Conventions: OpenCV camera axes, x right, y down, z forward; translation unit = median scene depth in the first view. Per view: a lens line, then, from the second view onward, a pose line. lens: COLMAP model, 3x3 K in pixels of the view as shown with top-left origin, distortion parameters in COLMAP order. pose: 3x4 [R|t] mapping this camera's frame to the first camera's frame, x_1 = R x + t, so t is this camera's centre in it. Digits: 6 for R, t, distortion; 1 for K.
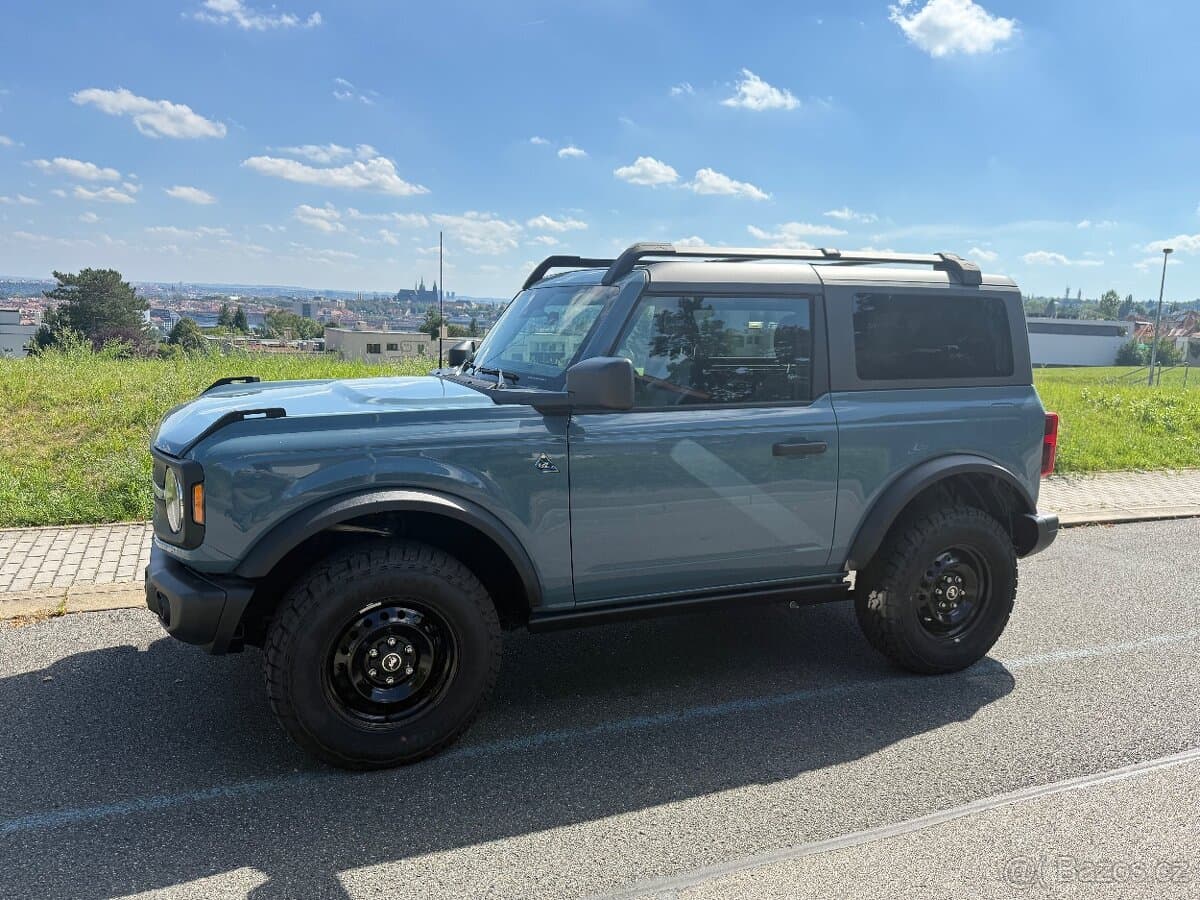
lens RADIAL K [[885.2, 0, 600.0], [0, 885.2, 450.0], [0, 0, 1]] dist [0.112945, -0.171944]
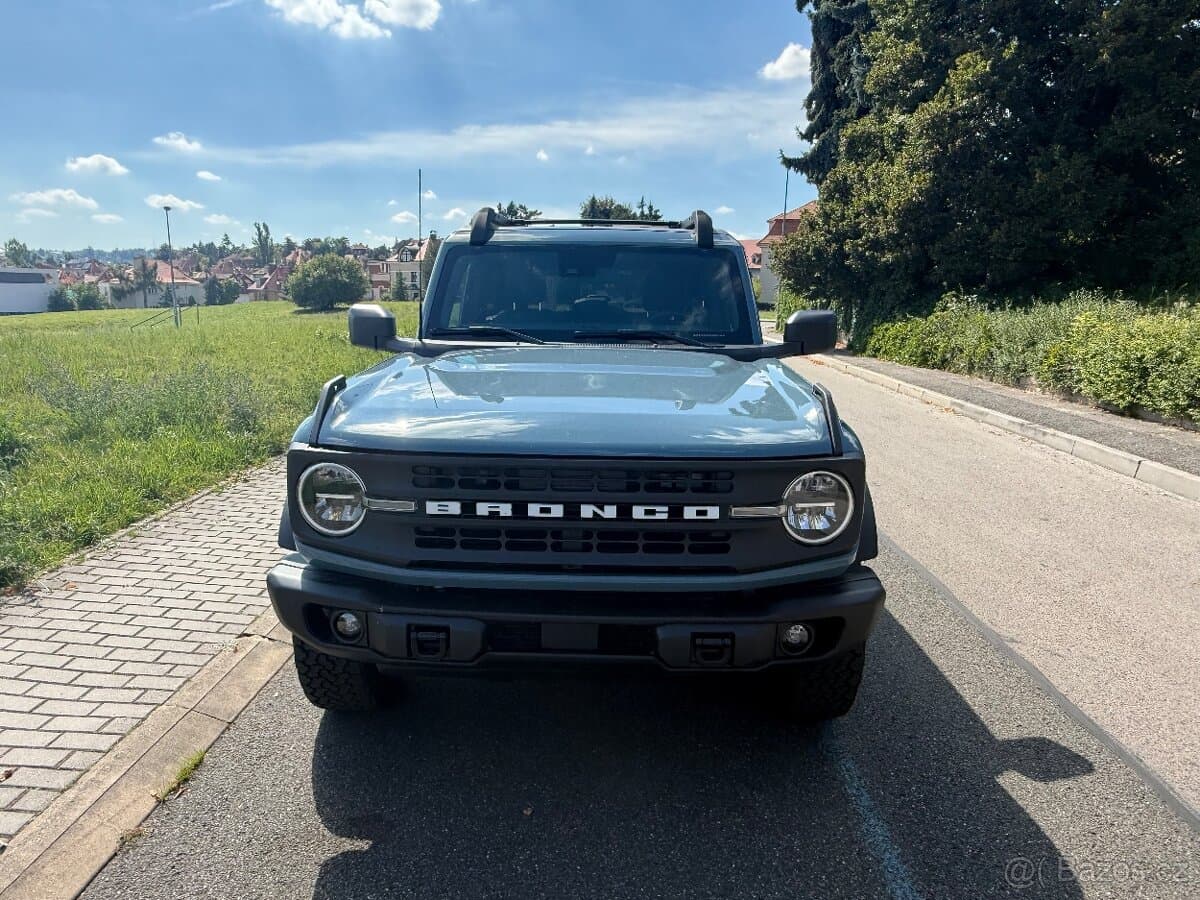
lens RADIAL K [[795.8, 0, 606.9], [0, 795.8, 429.4], [0, 0, 1]] dist [-0.009028, 0.003607]
pose [[0.409864, -0.182446, 0.893714, -0.967073], [0.130615, 0.981434, 0.140452, -0.105083], [-0.902747, 0.059166, 0.426084, 0.707534]]
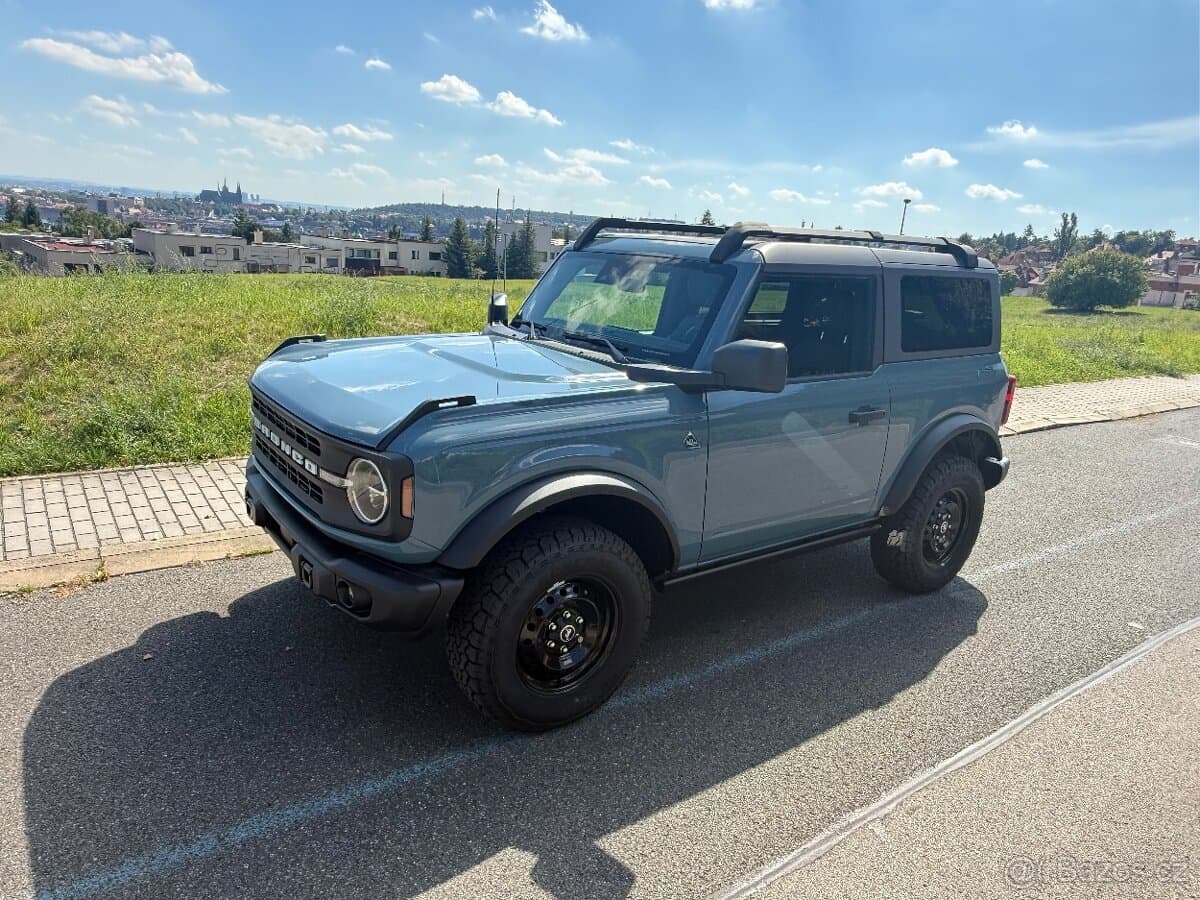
lens RADIAL K [[790.5, 0, 600.0], [0, 790.5, 450.0], [0, 0, 1]] dist [0.002228, 0.002459]
pose [[0.972794, -0.017563, 0.231003, -0.350651], [-0.010413, 0.992800, 0.119331, -0.077292], [-0.231436, -0.118490, 0.965607, 0.098292]]
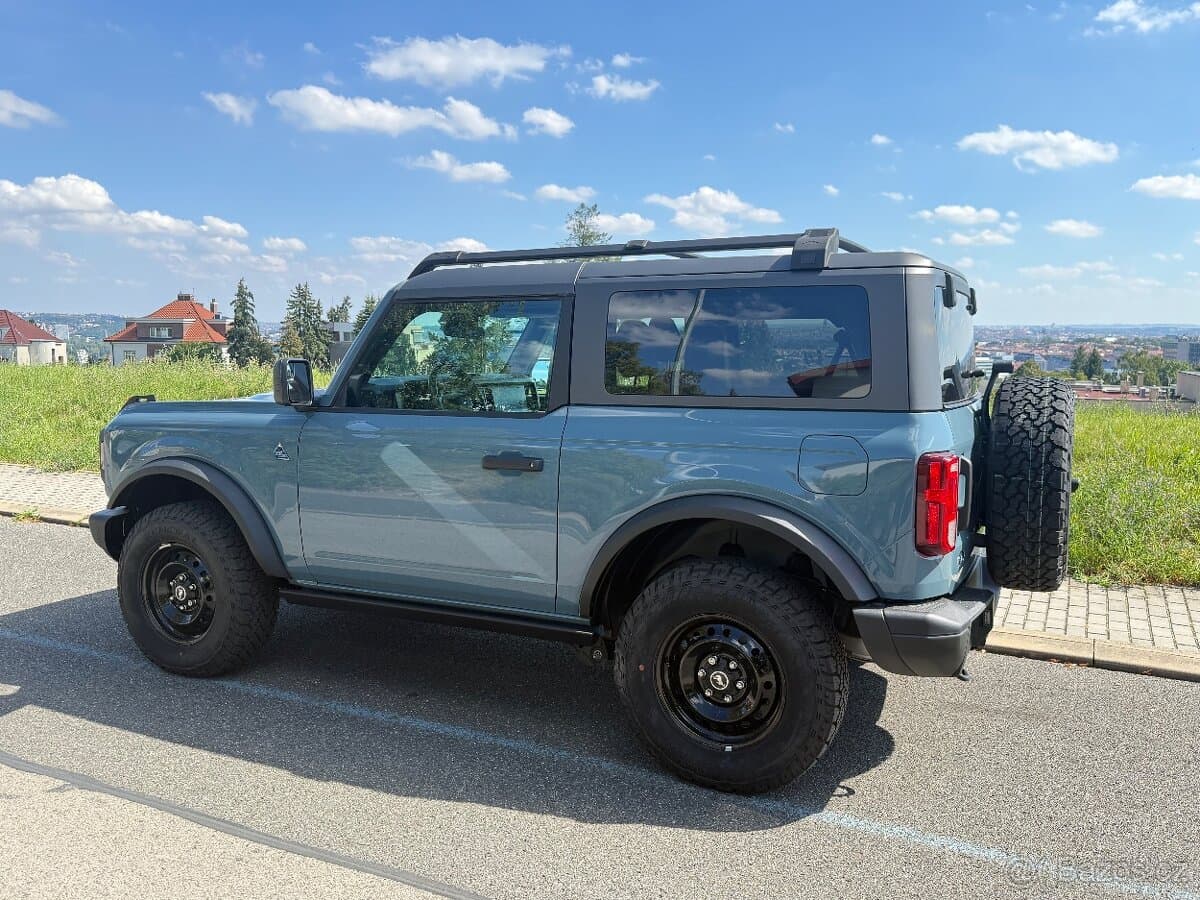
lens RADIAL K [[977.9, 0, 600.9], [0, 977.9, 476.6], [0, 0, 1]] dist [0.001810, 0.002327]
pose [[0.652914, 0.077765, -0.753429, 1.046526], [-0.100241, 0.994838, 0.015813, -0.011808], [0.750769, 0.065200, 0.657339, 0.442916]]
